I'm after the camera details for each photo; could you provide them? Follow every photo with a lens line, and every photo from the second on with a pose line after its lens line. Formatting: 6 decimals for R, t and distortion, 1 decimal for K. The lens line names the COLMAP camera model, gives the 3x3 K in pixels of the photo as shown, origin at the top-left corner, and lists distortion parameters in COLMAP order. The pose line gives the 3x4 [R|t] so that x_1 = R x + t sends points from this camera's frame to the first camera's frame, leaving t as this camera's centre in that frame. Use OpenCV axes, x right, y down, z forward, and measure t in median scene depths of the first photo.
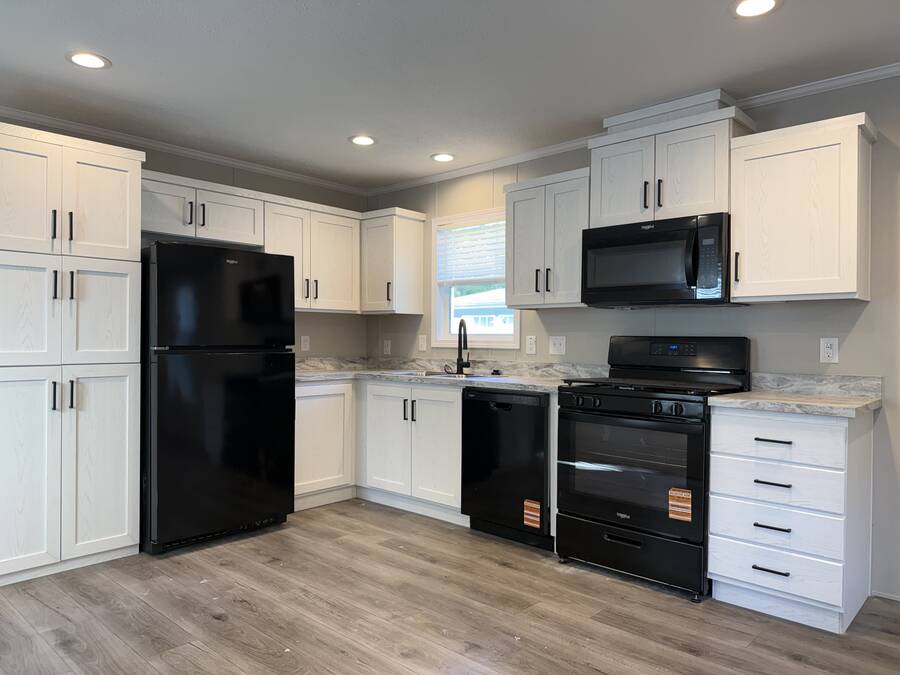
lens RADIAL K [[628.4, 0, 446.1], [0, 628.4, 341.9], [0, 0, 1]] dist [0.096240, -0.133144]
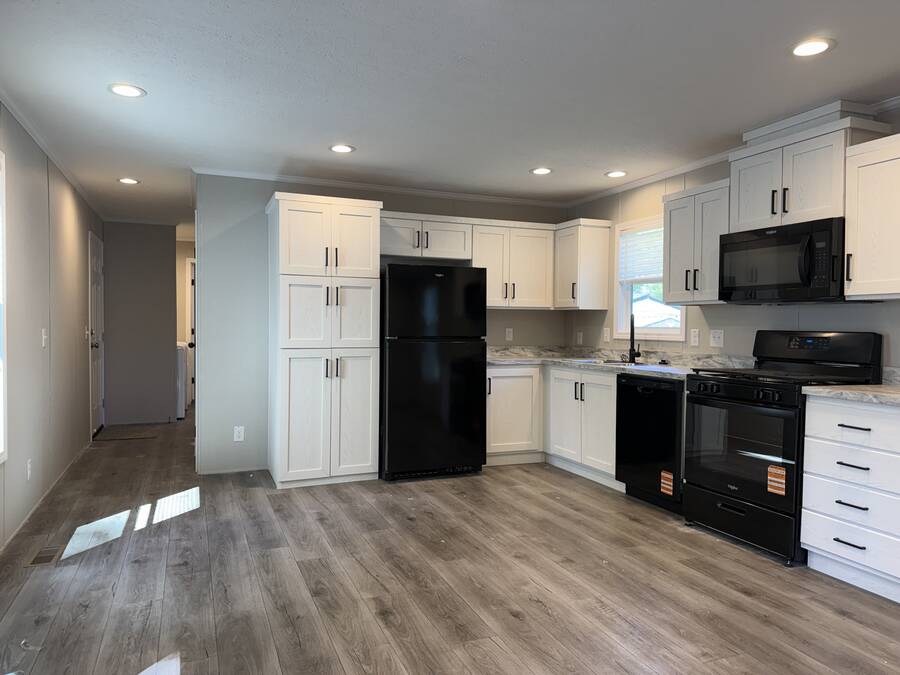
lens RADIAL K [[628.4, 0, 446.1], [0, 628.4, 341.9], [0, 0, 1]] dist [0.096240, -0.133144]
pose [[0.906140, 0.012244, -0.422801, 0.259016], [-0.004674, 0.999810, 0.018935, -0.008182], [0.422952, -0.015182, 0.906025, -0.228541]]
